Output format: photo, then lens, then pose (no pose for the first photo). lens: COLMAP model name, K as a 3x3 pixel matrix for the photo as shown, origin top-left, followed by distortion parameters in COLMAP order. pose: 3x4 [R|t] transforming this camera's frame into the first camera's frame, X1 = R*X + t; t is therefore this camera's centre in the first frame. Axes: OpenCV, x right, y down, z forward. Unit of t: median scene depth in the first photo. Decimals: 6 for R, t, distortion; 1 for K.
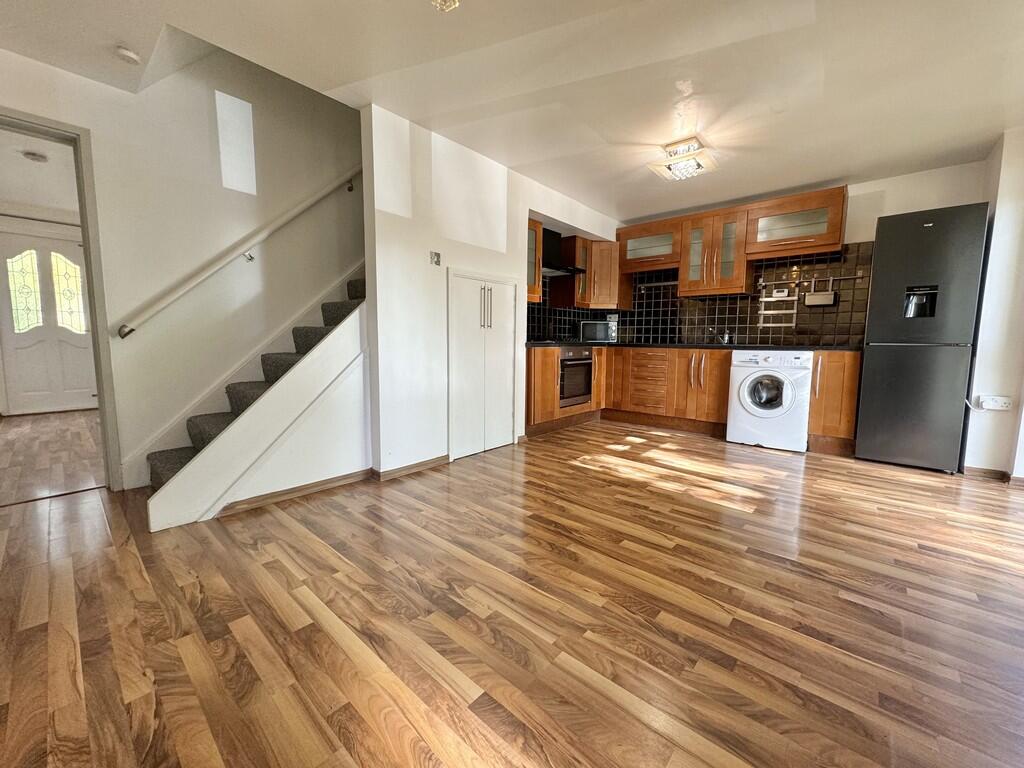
lens RADIAL K [[408.4, 0, 514.4], [0, 408.4, 379.2], [0, 0, 1]] dist [-0.022207, -0.000128]
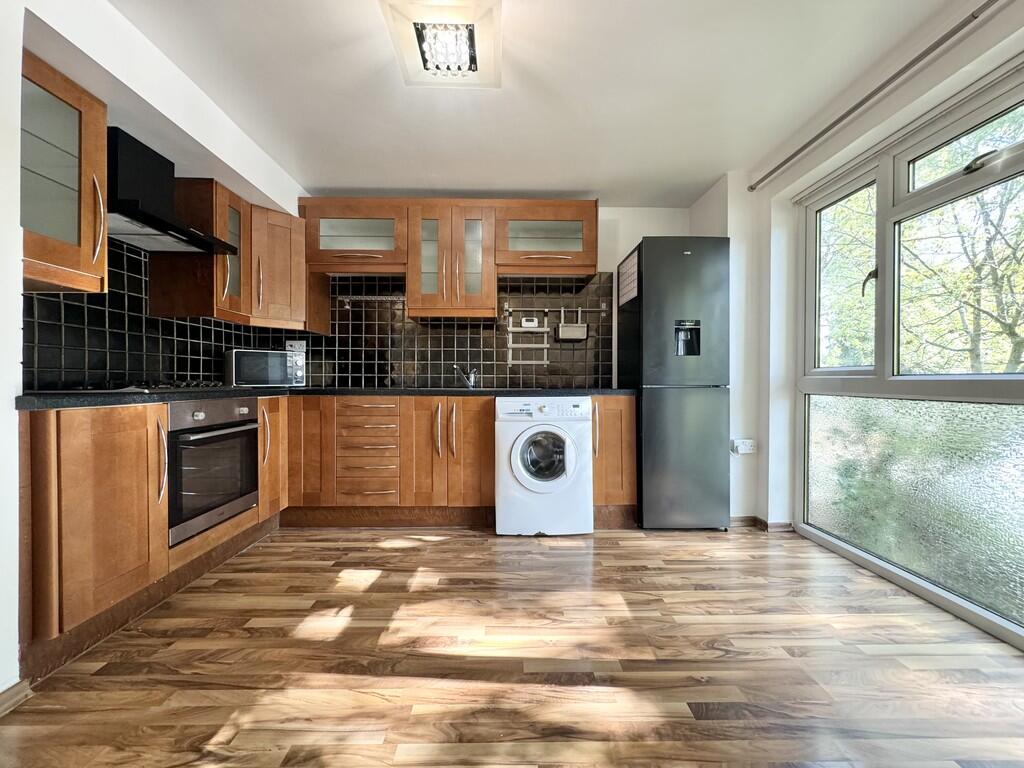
lens RADIAL K [[411.9, 0, 511.7], [0, 411.9, 386.4], [0, 0, 1]] dist [0.000101, 0.000008]
pose [[0.748336, -0.014408, 0.663163, 0.089993], [0.066561, 0.996349, -0.053462, -0.044999], [-0.659972, 0.084148, 0.746563, 0.411536]]
